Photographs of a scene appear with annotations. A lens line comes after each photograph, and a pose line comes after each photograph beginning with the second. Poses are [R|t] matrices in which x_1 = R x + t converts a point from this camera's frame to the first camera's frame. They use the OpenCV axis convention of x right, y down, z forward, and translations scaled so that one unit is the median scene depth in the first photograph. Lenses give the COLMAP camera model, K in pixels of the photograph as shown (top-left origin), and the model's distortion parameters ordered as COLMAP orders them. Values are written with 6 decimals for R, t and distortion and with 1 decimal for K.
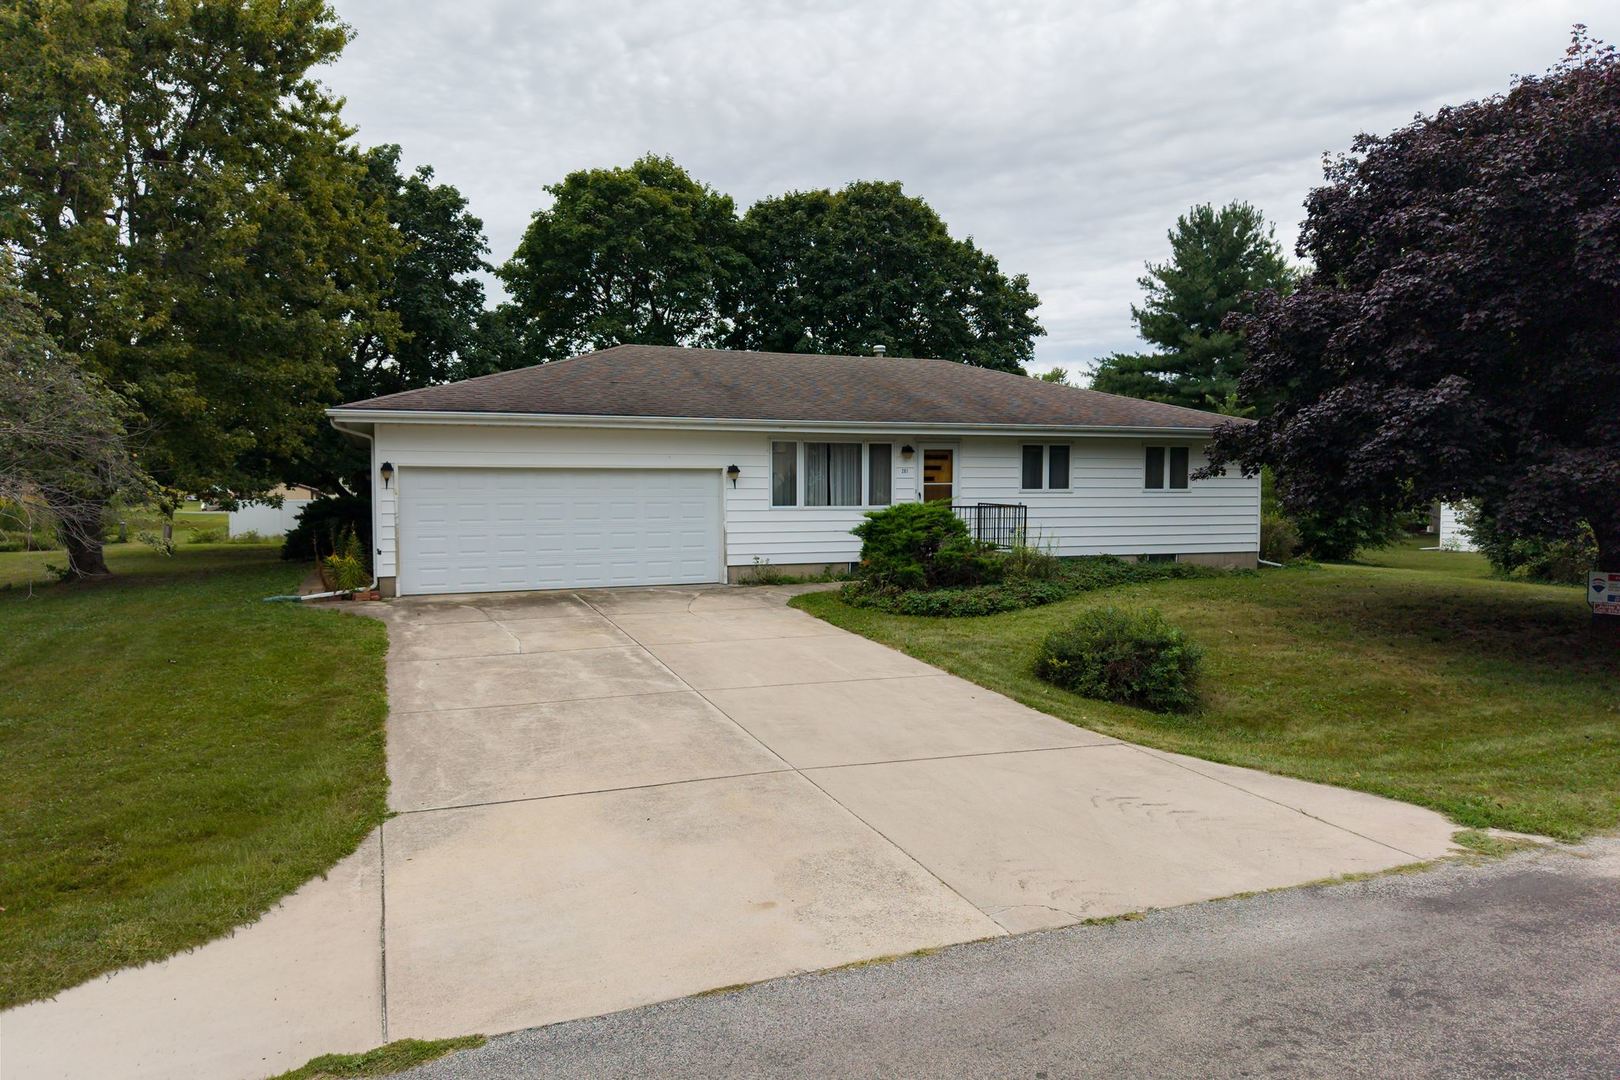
lens RADIAL K [[1051.7, 0, 780.3], [0, 1051.7, 535.0], [0, 0, 1]] dist [0.011532, -0.011331]
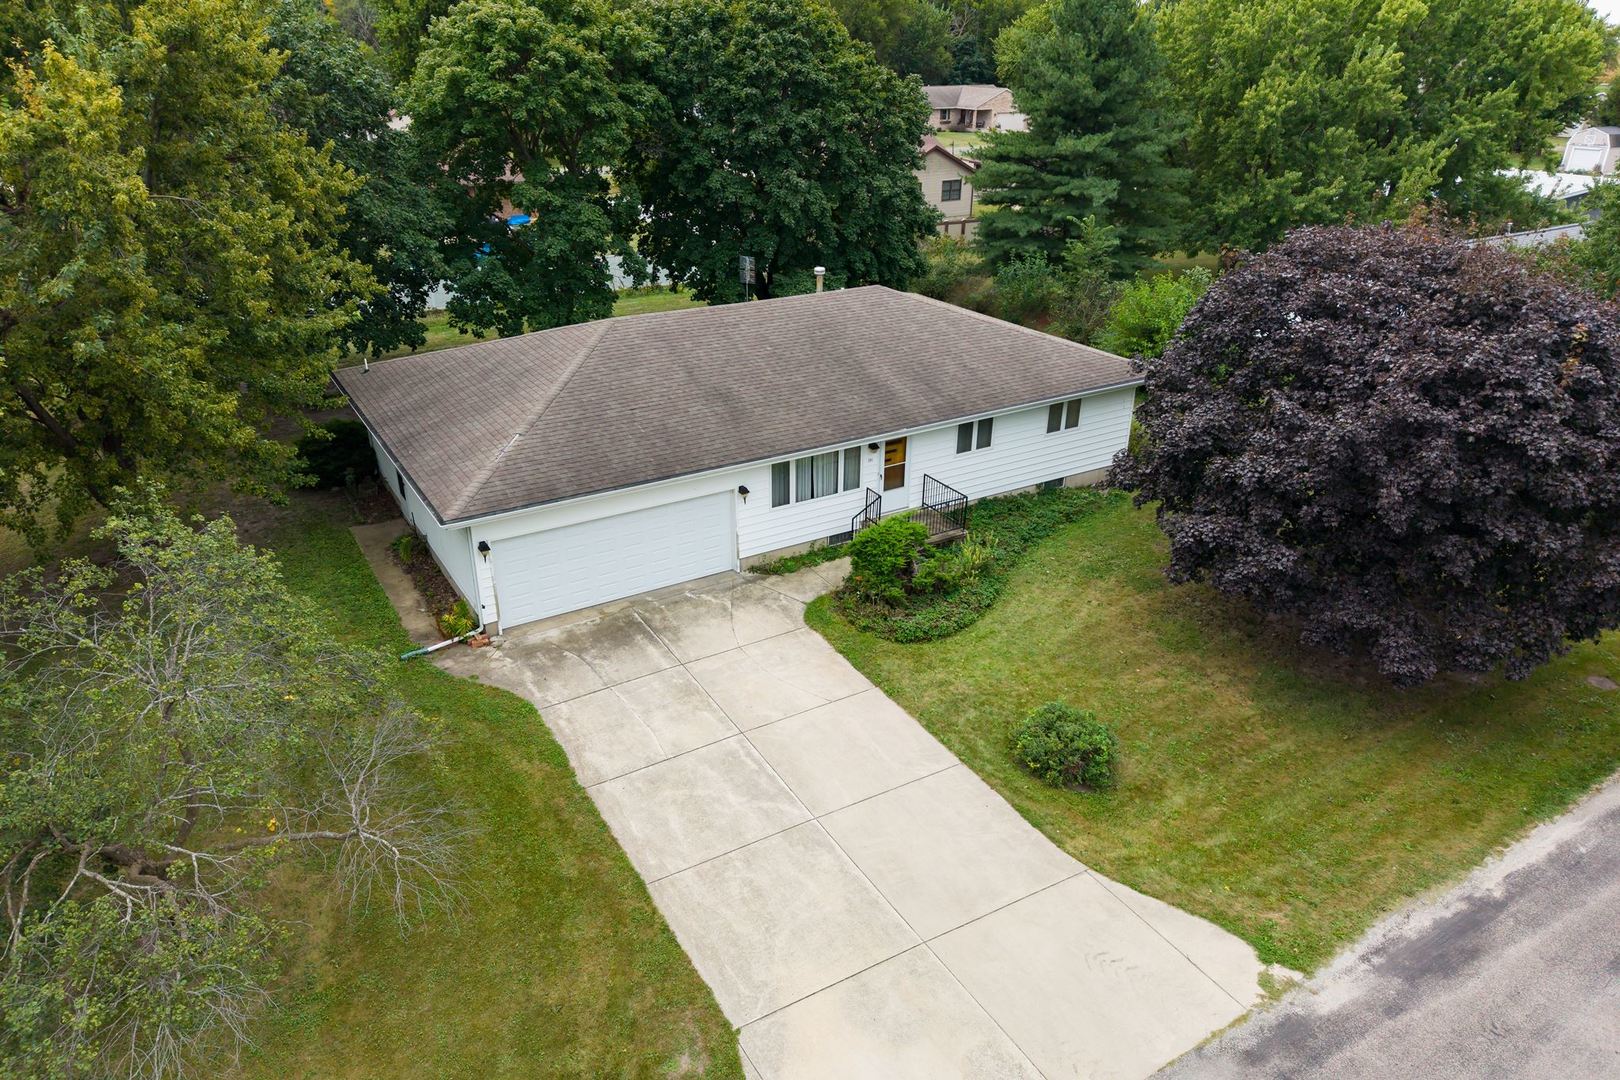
lens RADIAL K [[1051.7, 0, 762.3], [0, 1051.7, 518.8], [0, 0, 1]] dist [0.011532, -0.011331]
pose [[0.986864, -0.076368, 0.142366, -0.196345], [0.017507, 0.926582, 0.375685, -0.482430], [-0.160604, -0.368257, 0.915747, -0.145924]]
